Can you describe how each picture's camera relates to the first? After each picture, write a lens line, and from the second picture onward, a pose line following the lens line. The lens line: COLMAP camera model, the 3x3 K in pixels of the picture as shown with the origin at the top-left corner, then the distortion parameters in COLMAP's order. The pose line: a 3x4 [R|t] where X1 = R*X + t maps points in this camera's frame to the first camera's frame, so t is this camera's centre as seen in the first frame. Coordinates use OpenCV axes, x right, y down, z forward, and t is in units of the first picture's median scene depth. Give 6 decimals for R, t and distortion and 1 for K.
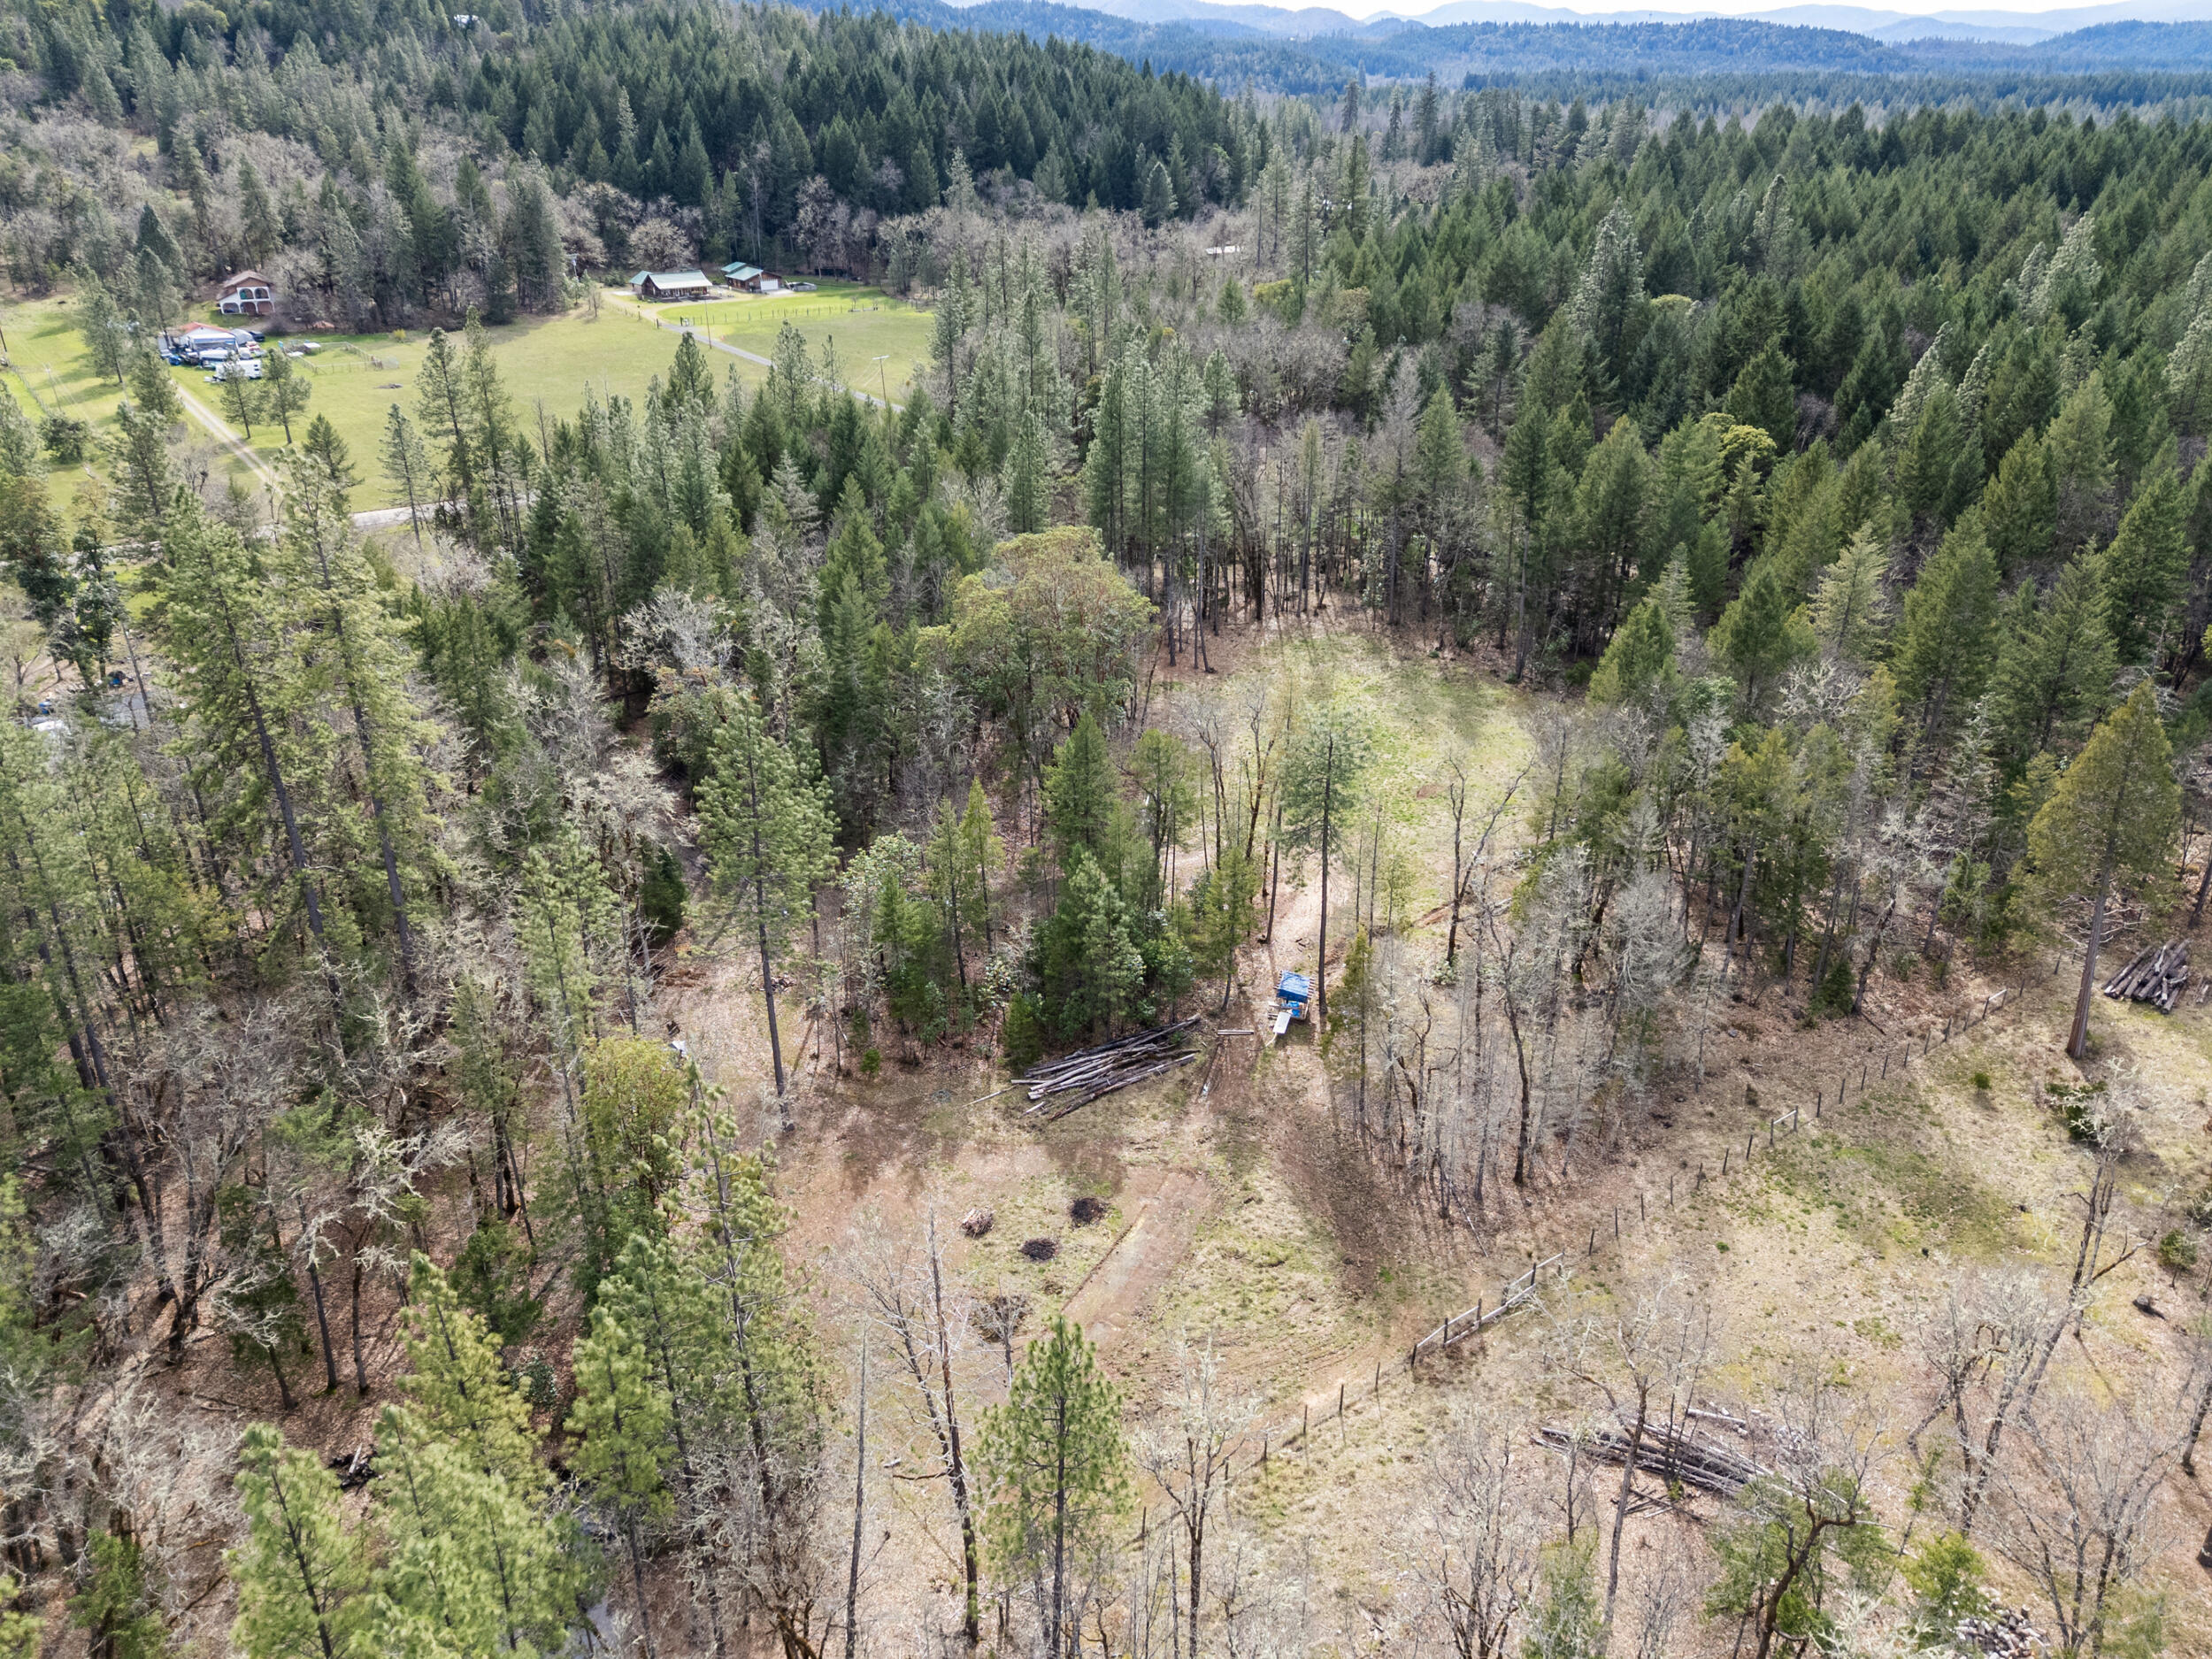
lens RADIAL K [[1616.1, 0, 1111.4], [0, 1616.1, 830.5], [0, 0, 1]] dist [0.062944, -0.048600]
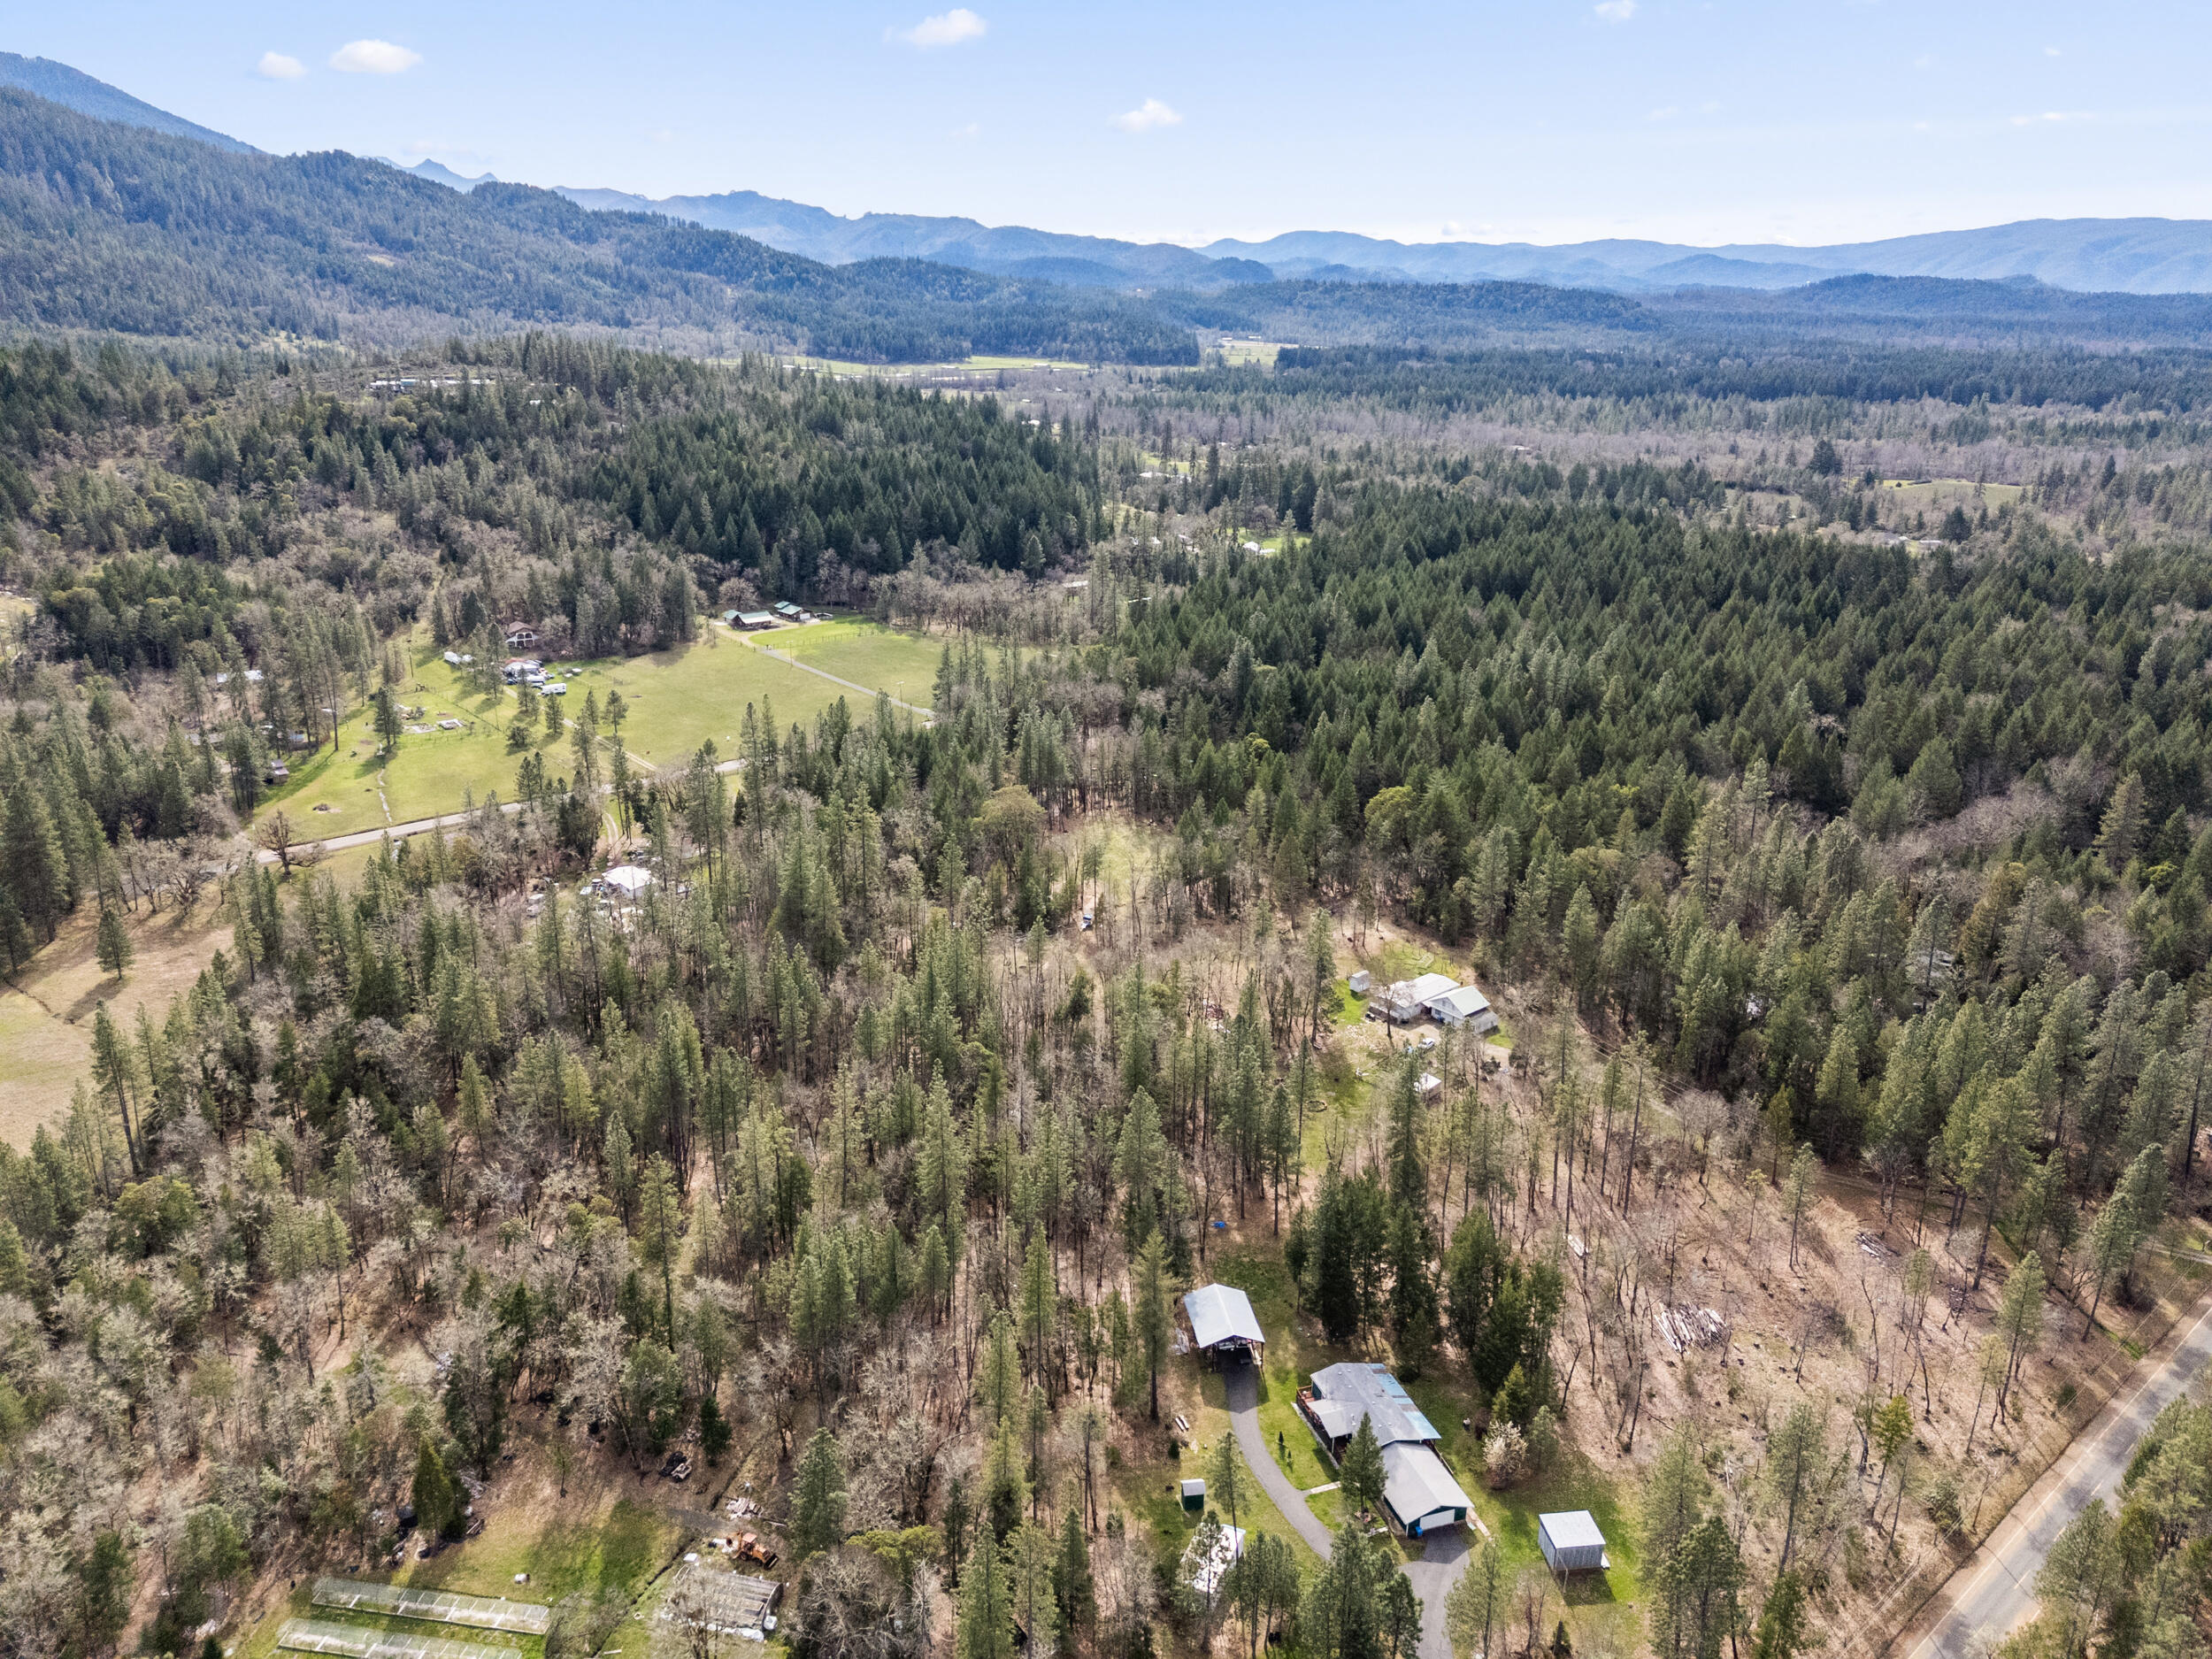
lens RADIAL K [[1616.1, 0, 1111.4], [0, 1616.1, 830.5], [0, 0, 1]] dist [0.062944, -0.048600]
pose [[0.996776, -0.017460, 0.078308, -0.029020], [0.025934, 0.993754, -0.108540, 0.076635], [-0.075924, 0.110221, 0.991003, -0.664207]]
